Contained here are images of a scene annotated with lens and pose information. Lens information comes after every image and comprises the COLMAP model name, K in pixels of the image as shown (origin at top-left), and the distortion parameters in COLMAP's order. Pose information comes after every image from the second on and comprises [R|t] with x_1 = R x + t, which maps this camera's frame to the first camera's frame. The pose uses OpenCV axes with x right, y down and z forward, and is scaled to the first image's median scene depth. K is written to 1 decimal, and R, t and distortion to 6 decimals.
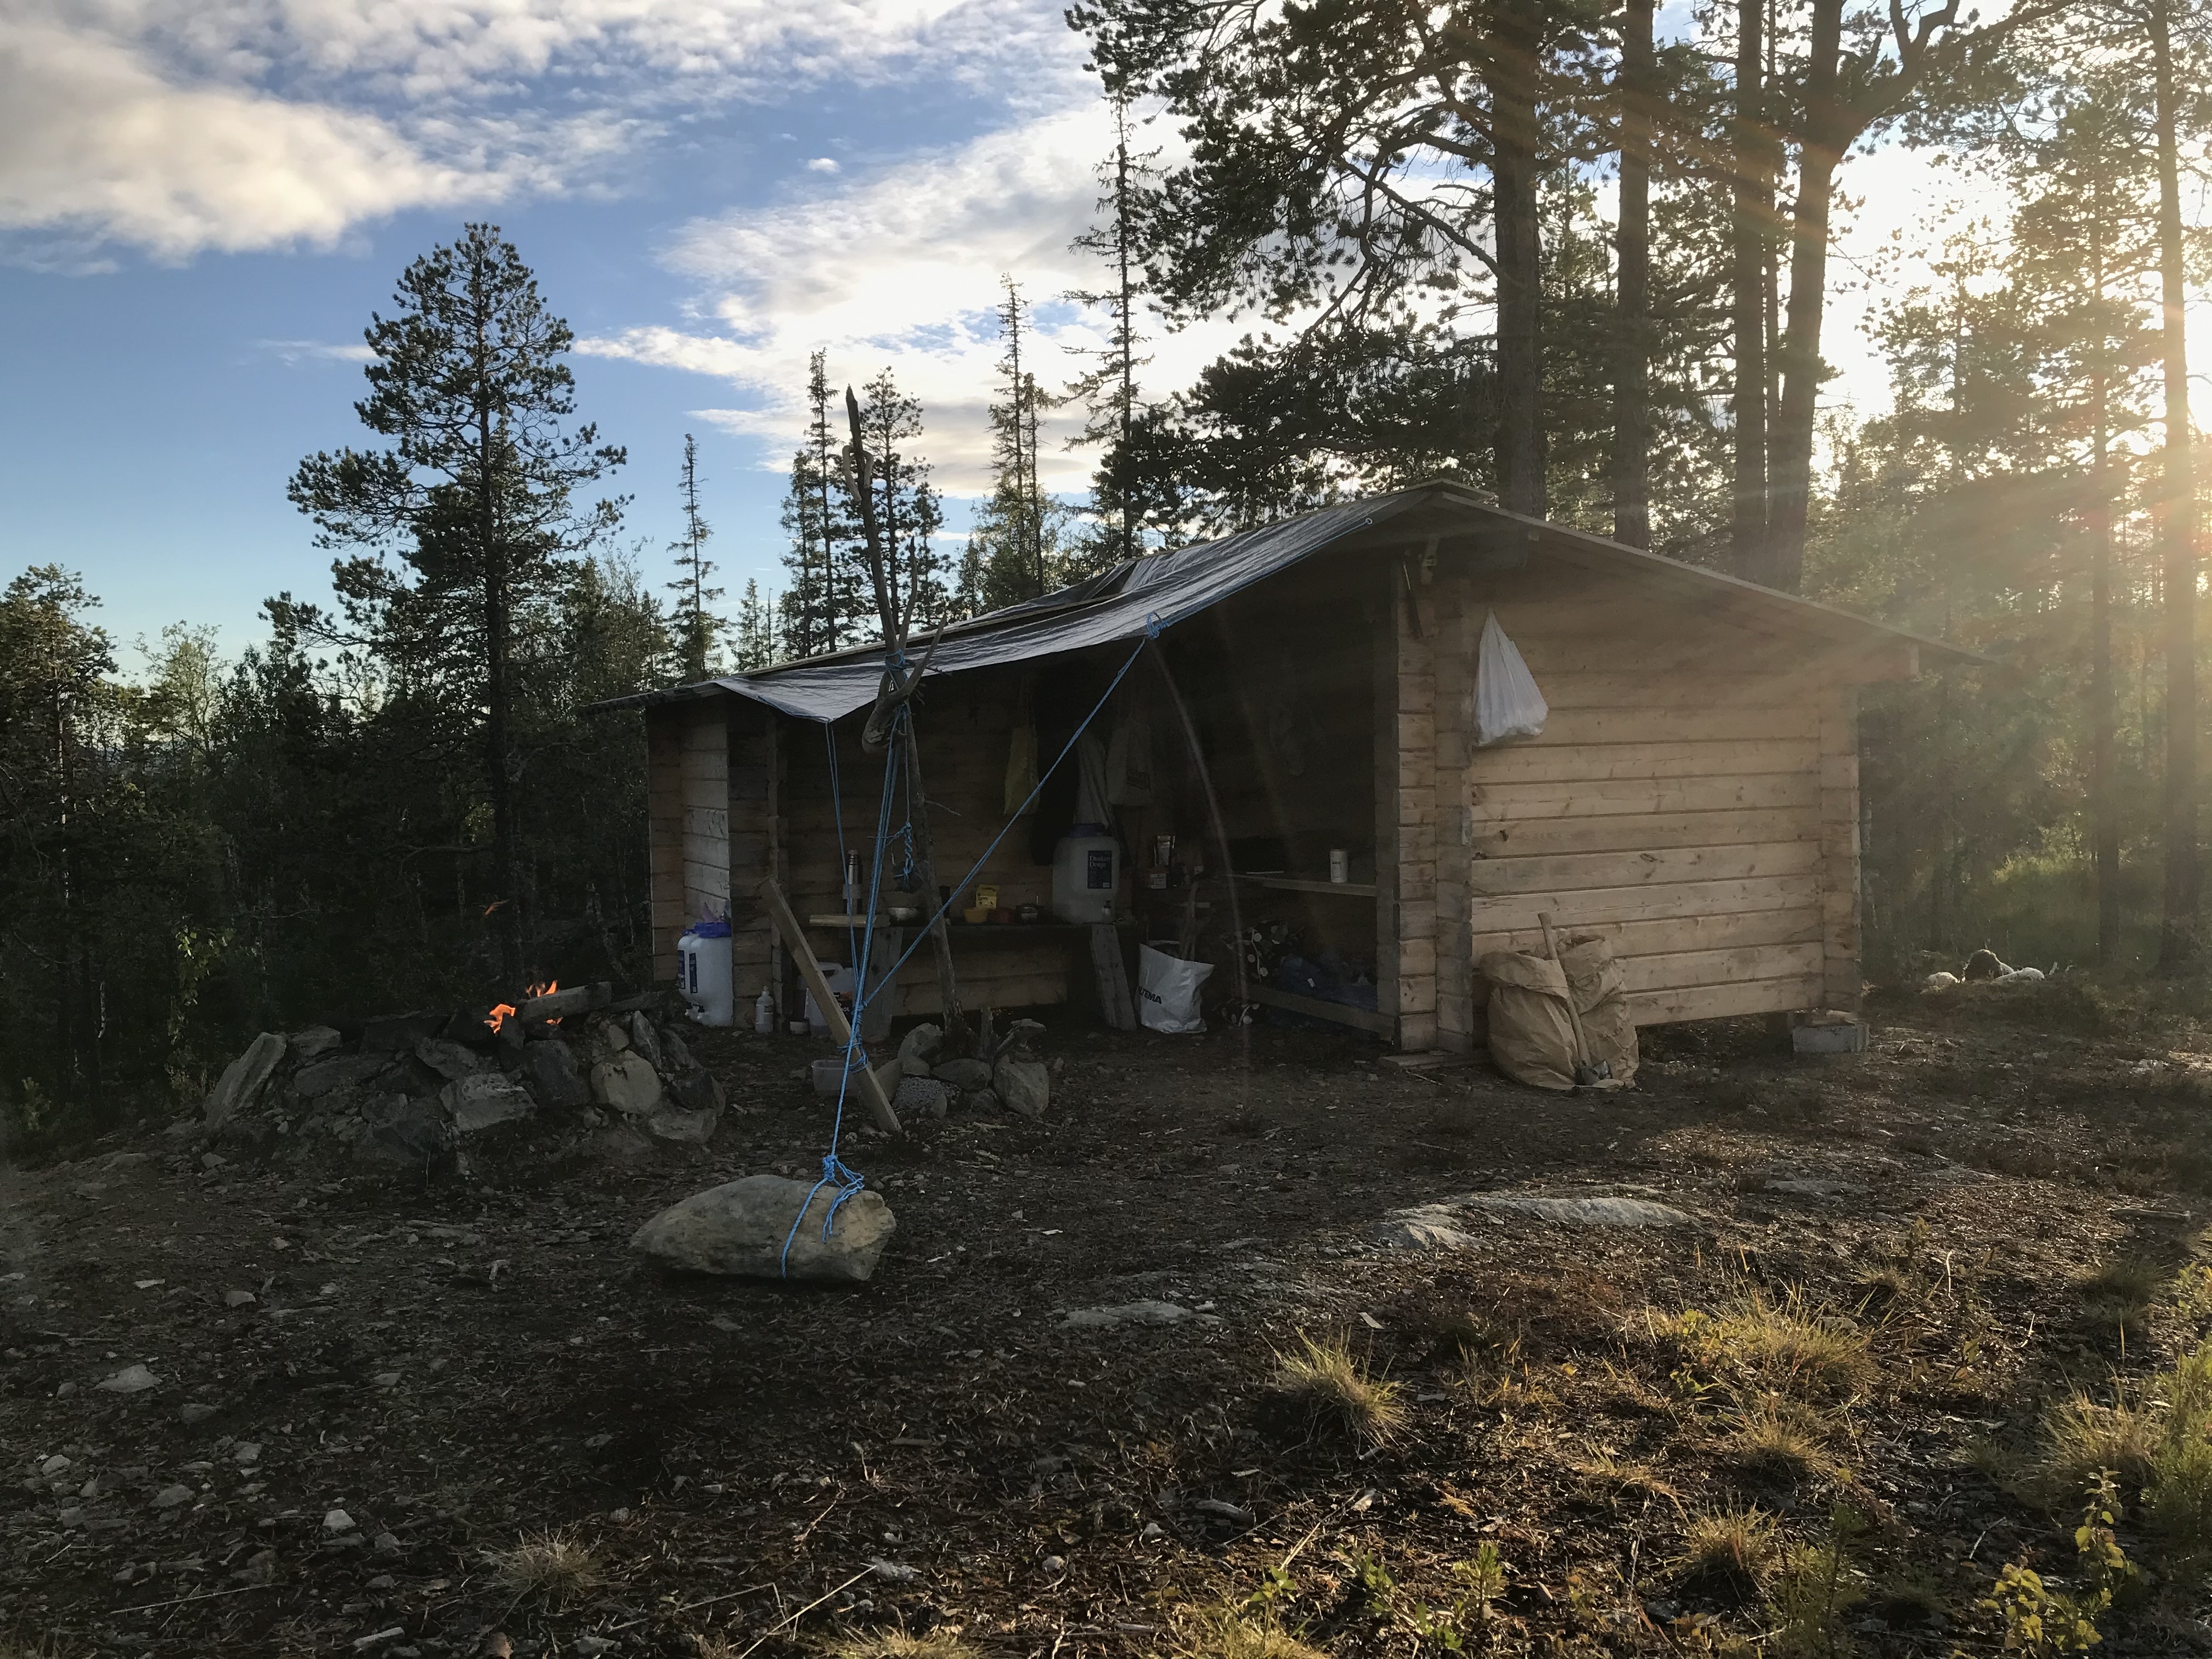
lens RADIAL K [[1932.6, 0, 1106.0], [0, 1932.6, 829.5], [0, 0, 1]] dist [0.145390, -0.467088]
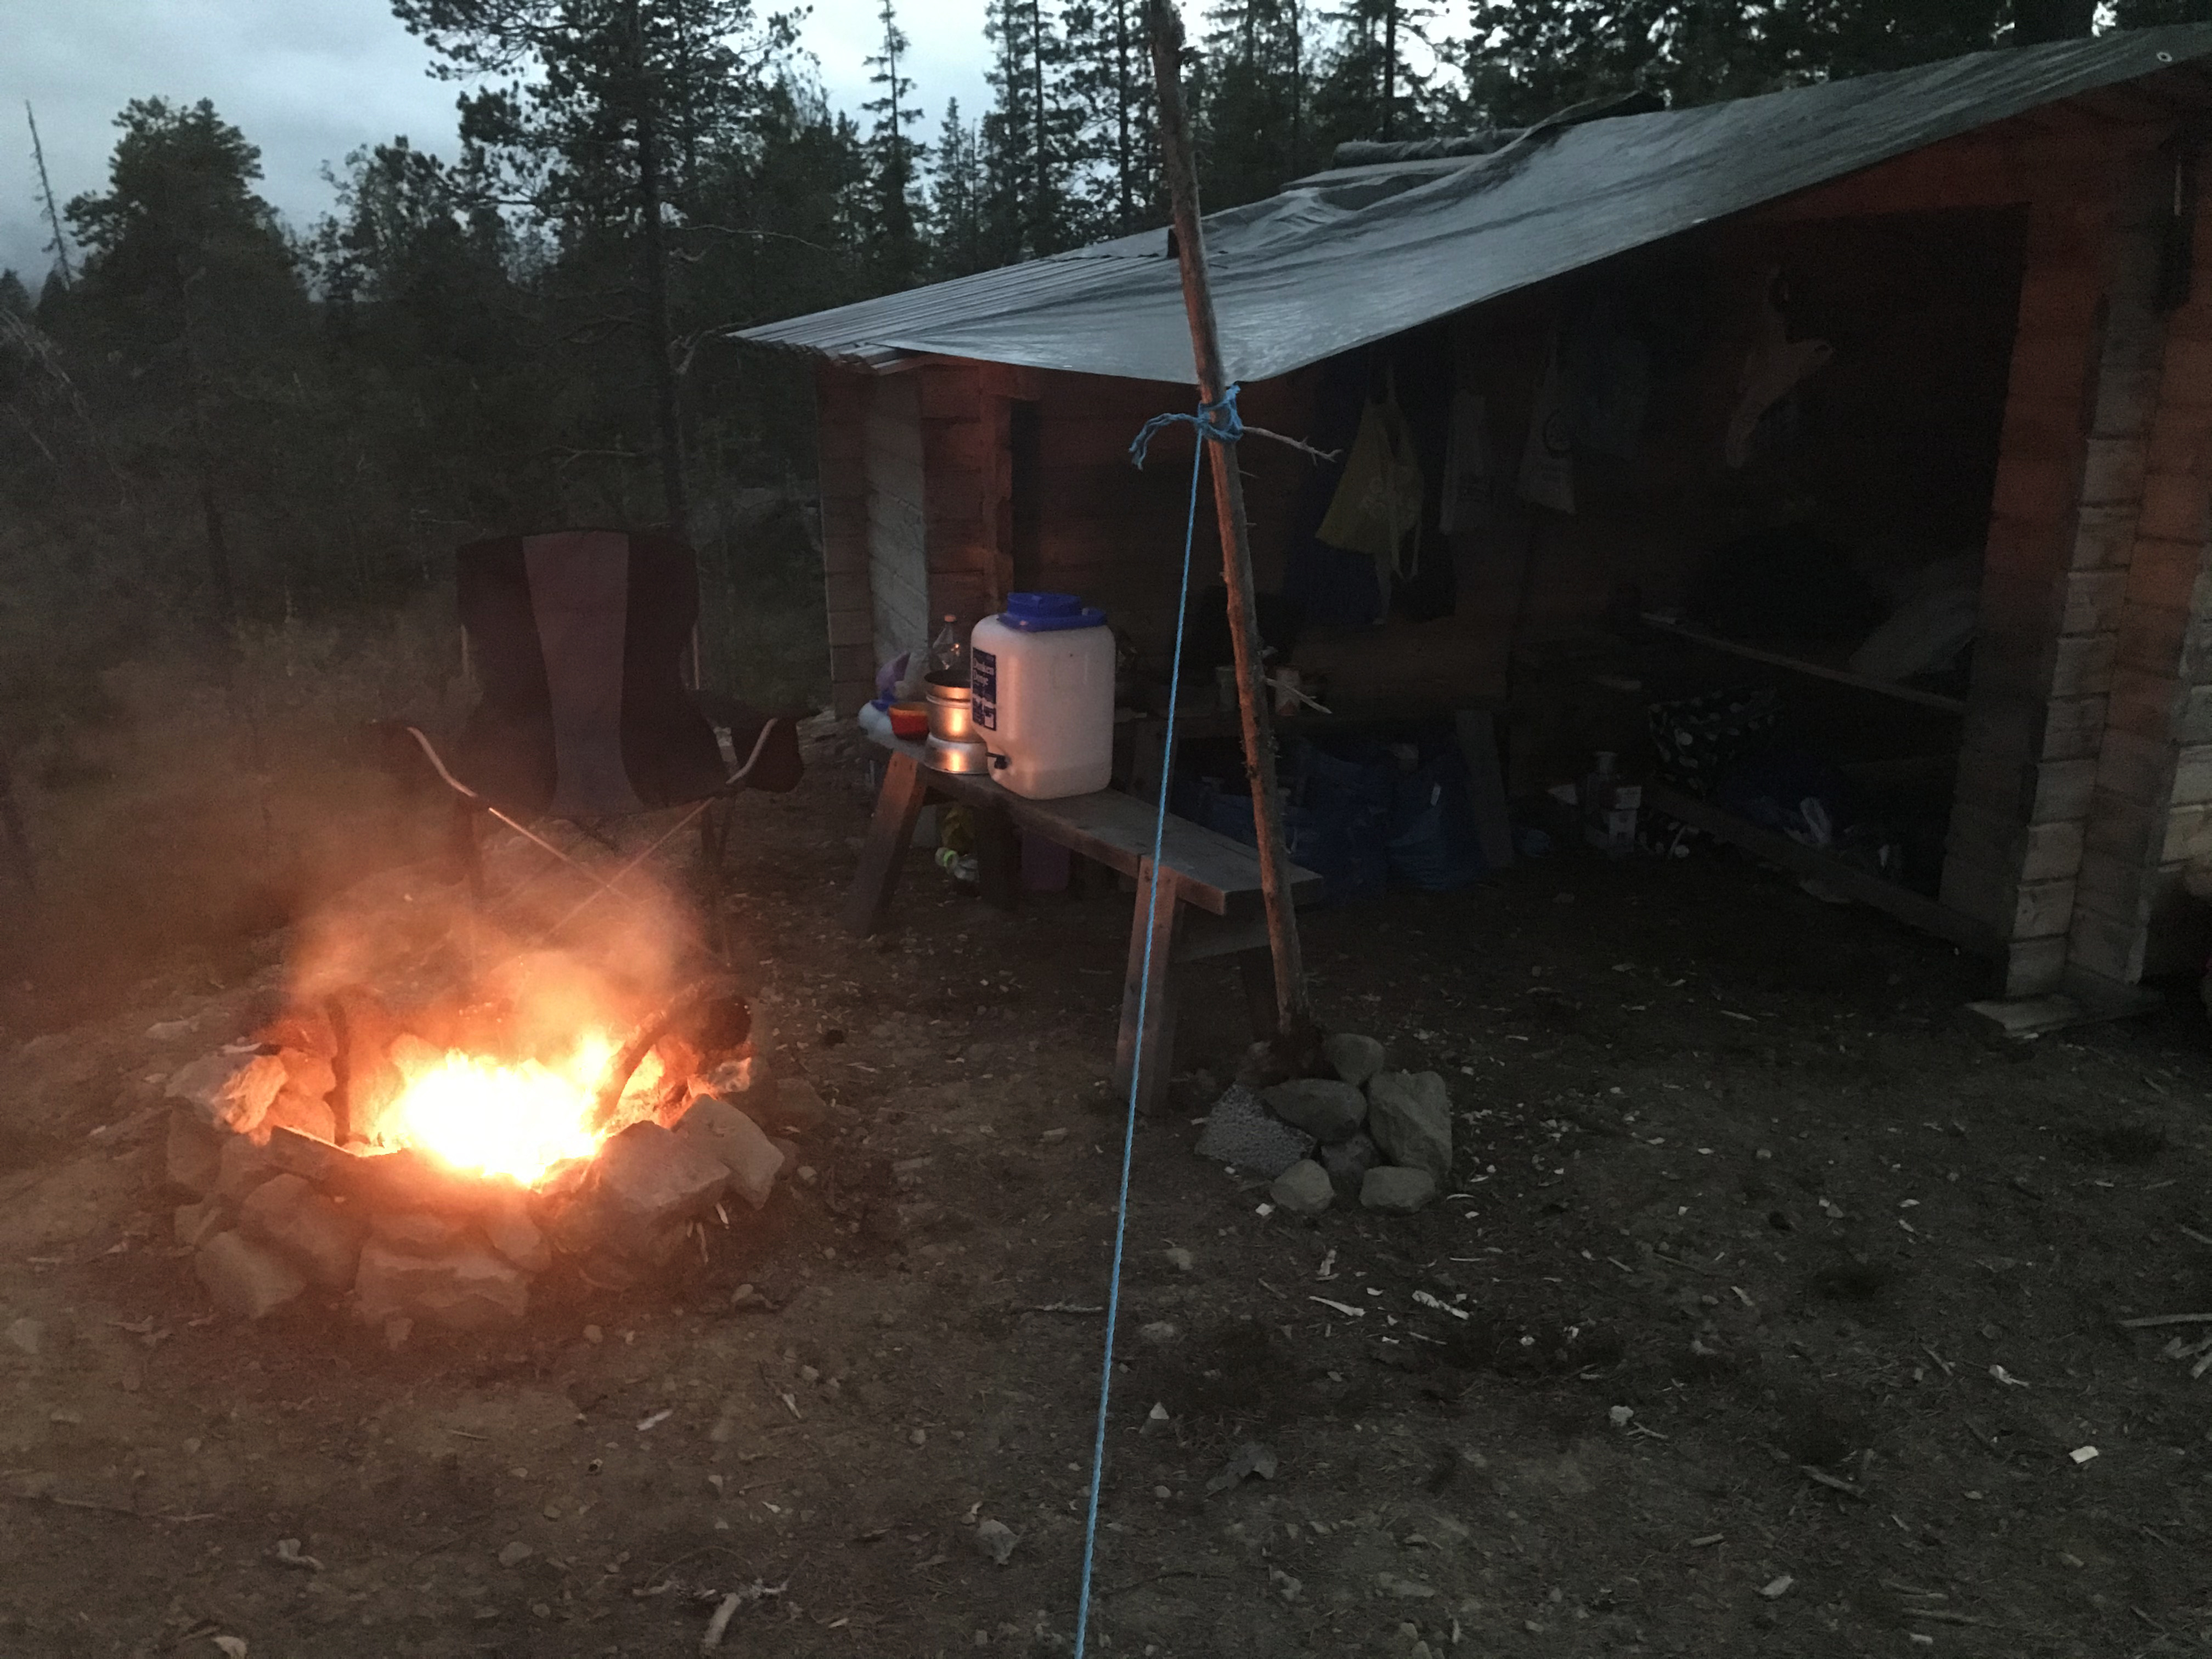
lens RADIAL K [[1789.4, 0, 1106.0], [0, 1789.4, 829.5], [0, 0, 1]] dist [0.037176, -0.106808]
pose [[0.994973, 0.038100, -0.092617, -0.026545], [-0.012480, 0.964767, 0.262808, -0.027539], [0.099367, -0.260331, 0.960393, 0.147391]]
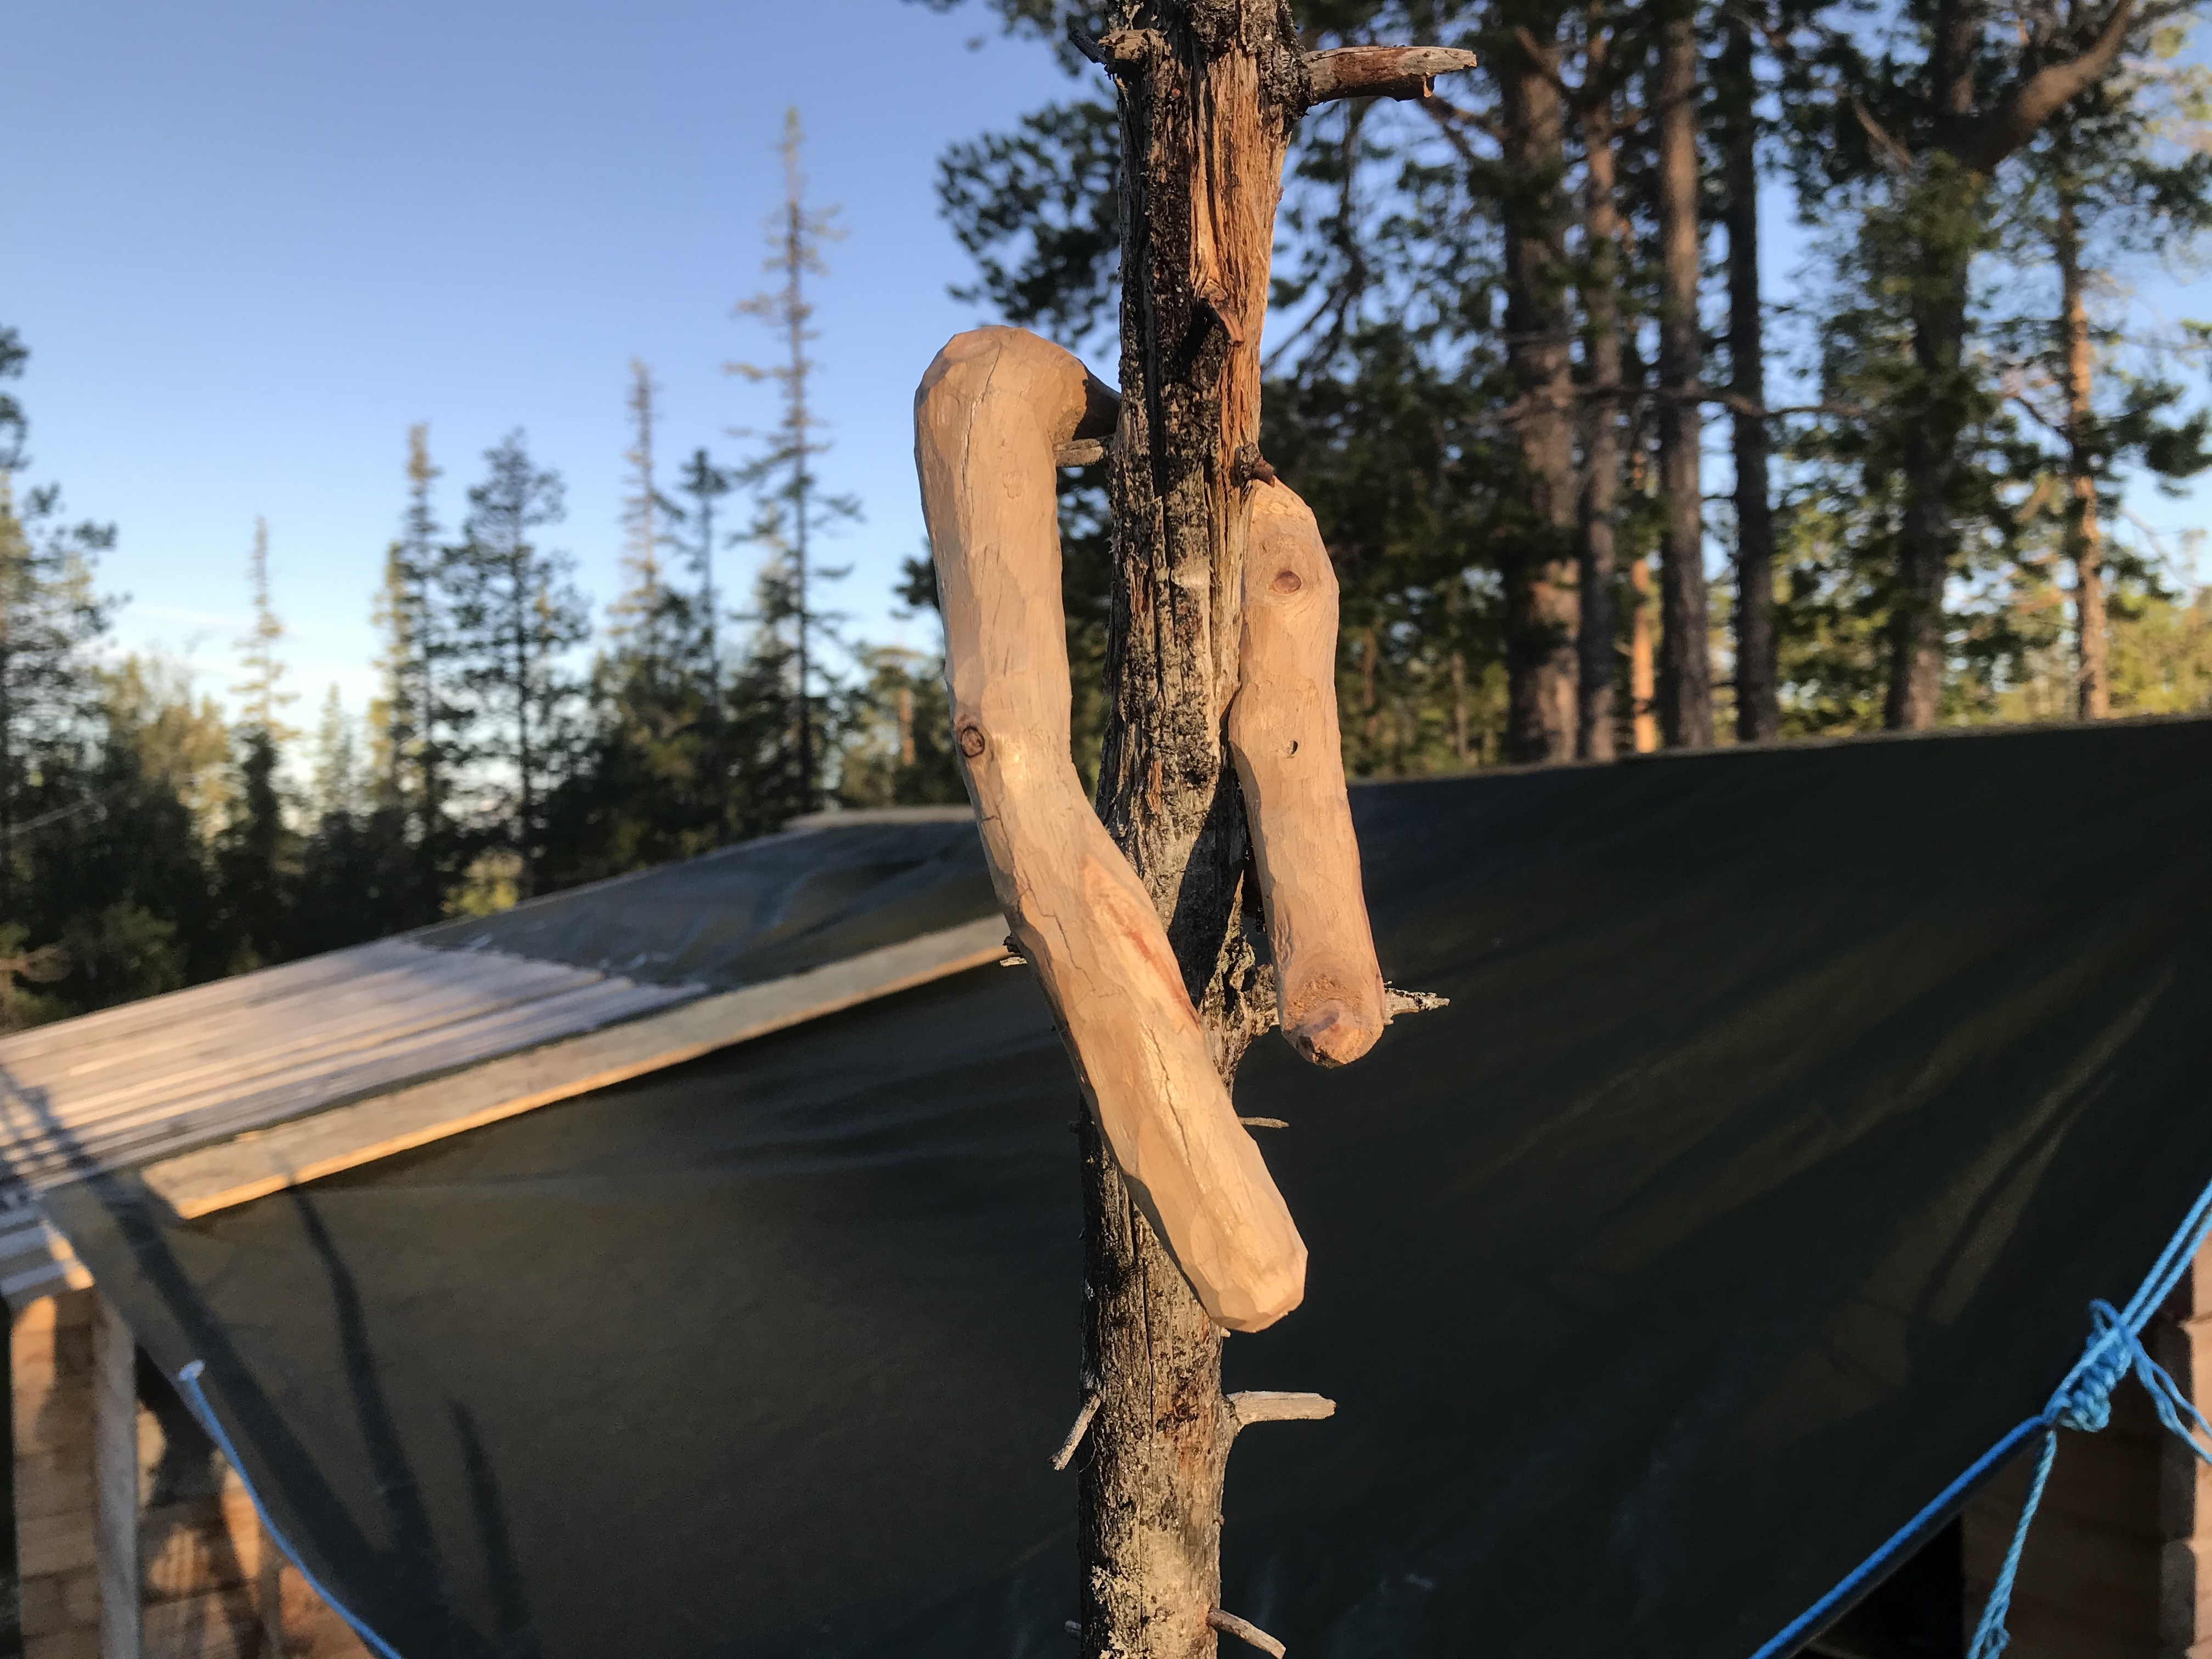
lens RADIAL K [[1789.4, 0, 1106.0], [0, 1789.4, 829.5], [0, 0, 1]] dist [0.037176, -0.106808]
pose [[0.975632, -0.001225, 0.219411, -0.031022], [0.010242, 0.999149, -0.039965, -0.039138], [-0.219176, 0.041239, 0.974814, 0.205237]]
